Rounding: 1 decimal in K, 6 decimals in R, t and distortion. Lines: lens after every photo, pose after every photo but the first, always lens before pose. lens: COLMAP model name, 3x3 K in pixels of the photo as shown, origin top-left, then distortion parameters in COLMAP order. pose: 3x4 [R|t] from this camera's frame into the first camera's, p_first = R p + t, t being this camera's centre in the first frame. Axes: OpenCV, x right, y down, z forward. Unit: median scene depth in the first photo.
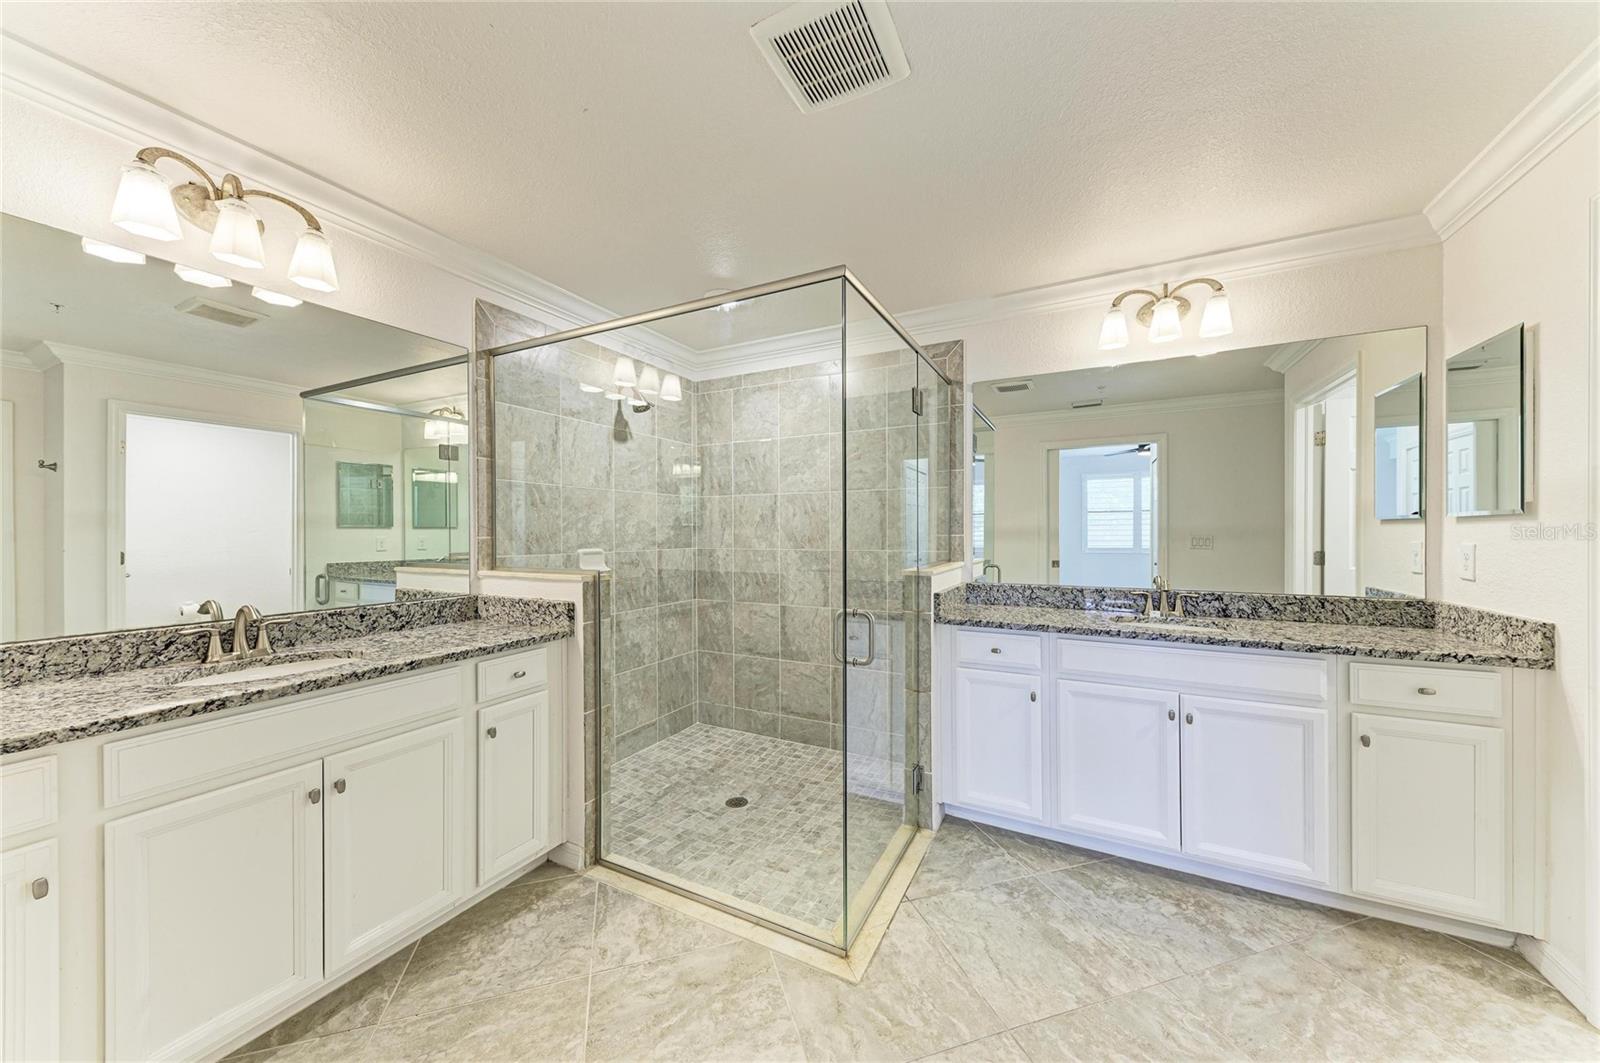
lens RADIAL K [[561.2, 0, 806.6], [0, 561.2, 532.8], [0, 0, 1]] dist [0.001211, -0.000553]
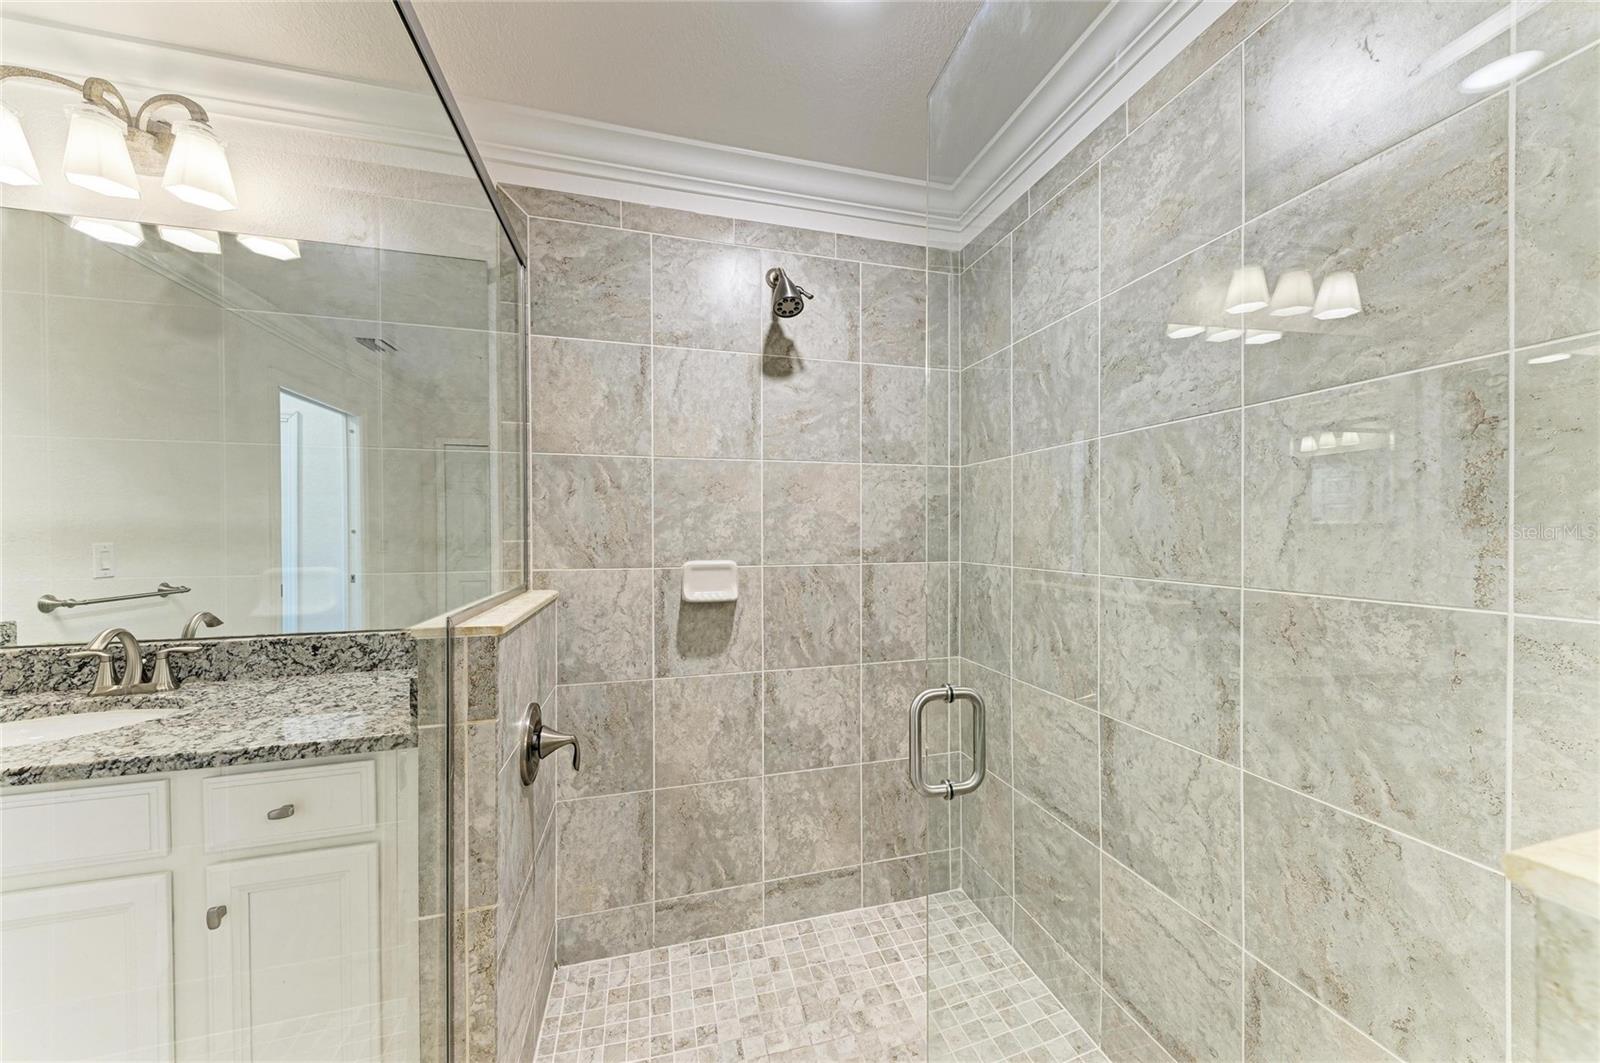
lens RADIAL K [[561.2, 0, 790.8], [0, 561.2, 535.0], [0, 0, 1]] dist [0.001211, -0.000553]
pose [[0.673529, 0.002806, -0.739156, 0.110895], [0.000524, 0.999991, 0.004273, -0.001211], [0.739161, -0.003265, 0.673521, 0.627305]]
